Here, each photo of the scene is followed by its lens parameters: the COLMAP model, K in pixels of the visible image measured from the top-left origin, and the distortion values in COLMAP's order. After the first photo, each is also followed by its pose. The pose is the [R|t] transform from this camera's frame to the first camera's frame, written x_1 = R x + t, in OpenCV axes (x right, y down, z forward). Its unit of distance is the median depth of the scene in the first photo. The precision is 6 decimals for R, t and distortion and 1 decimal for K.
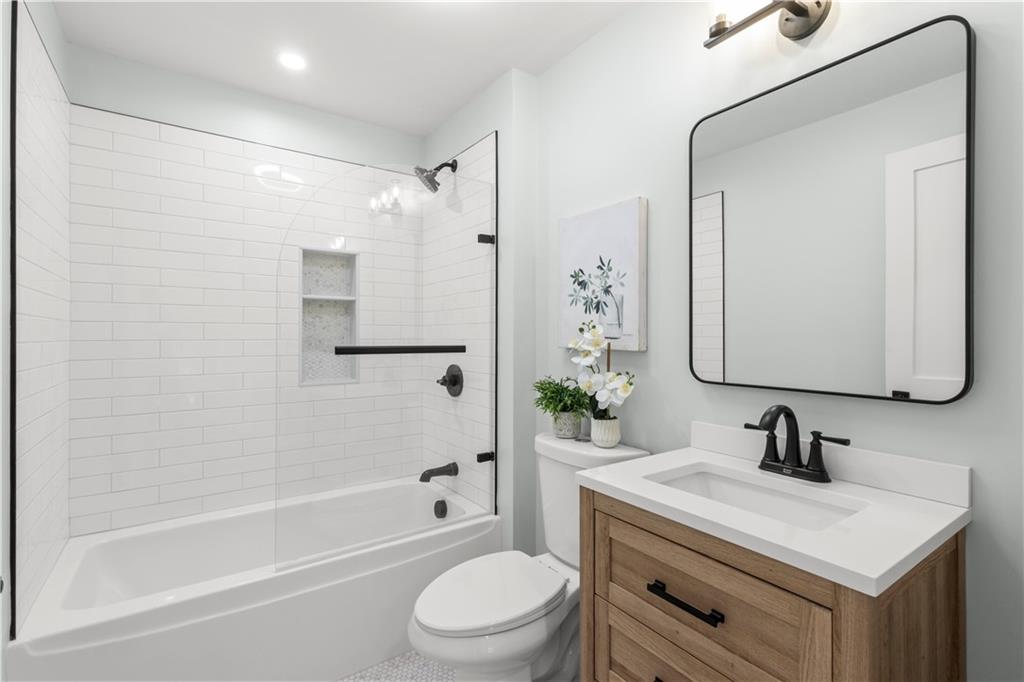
lens RADIAL K [[471.9, 0, 513.8], [0, 471.9, 338.0], [0, 0, 1]] dist [-0.000756, -0.002523]
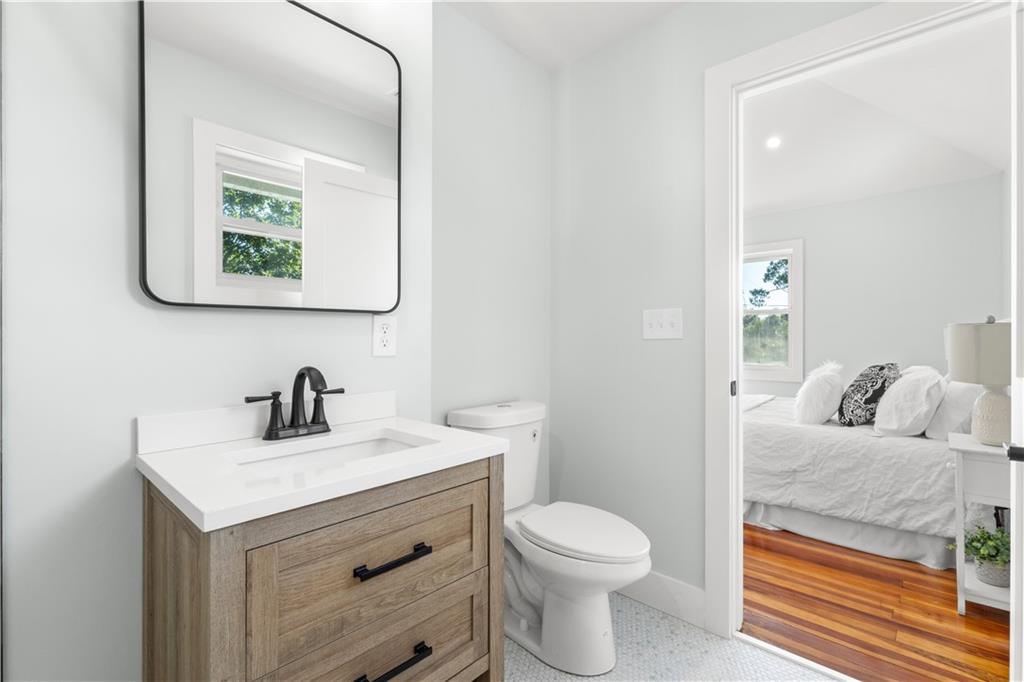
lens RADIAL K [[471.9, 0, 513.6], [0, 471.9, 339.6], [0, 0, 1]] dist [-0.000756, -0.002523]
pose [[-0.217630, -0.004709, 0.976020, -0.527360], [-0.001561, 0.999989, 0.004477, 0.079972], [-0.976030, -0.000550, -0.217635, 0.794956]]
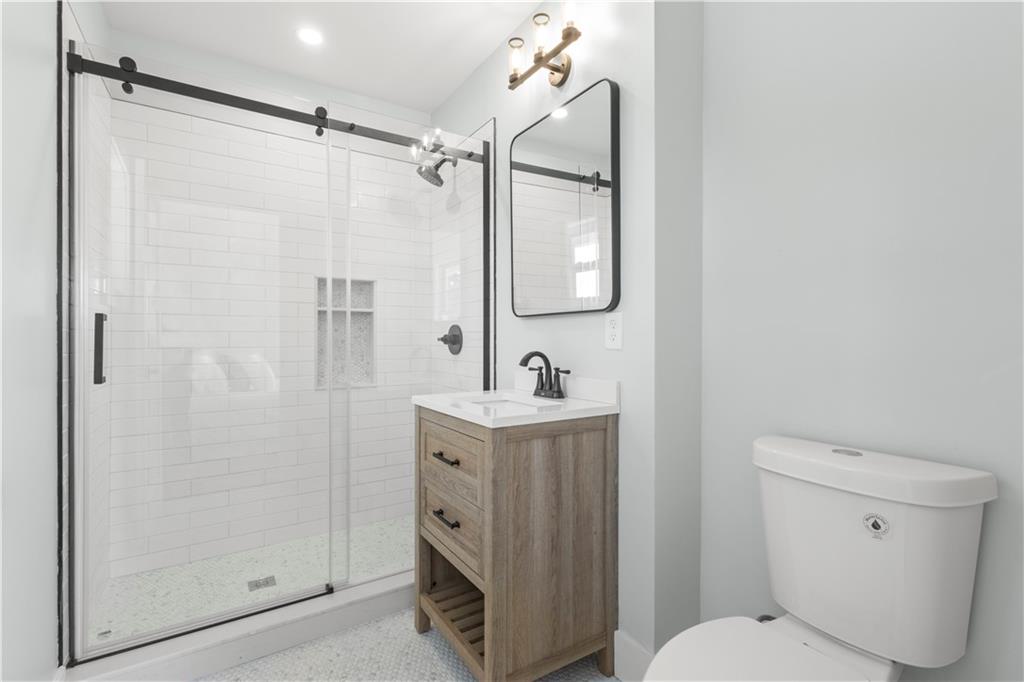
lens RADIAL K [[471.9, 0, 511.3], [0, 471.9, 337.9], [0, 0, 1]] dist [-0.000756, -0.002523]
pose [[0.998931, -0.004594, -0.045994, 0.554425], [0.004887, 0.999968, 0.006262, 0.087672], [0.045964, -0.006480, 0.998922, -0.585892]]
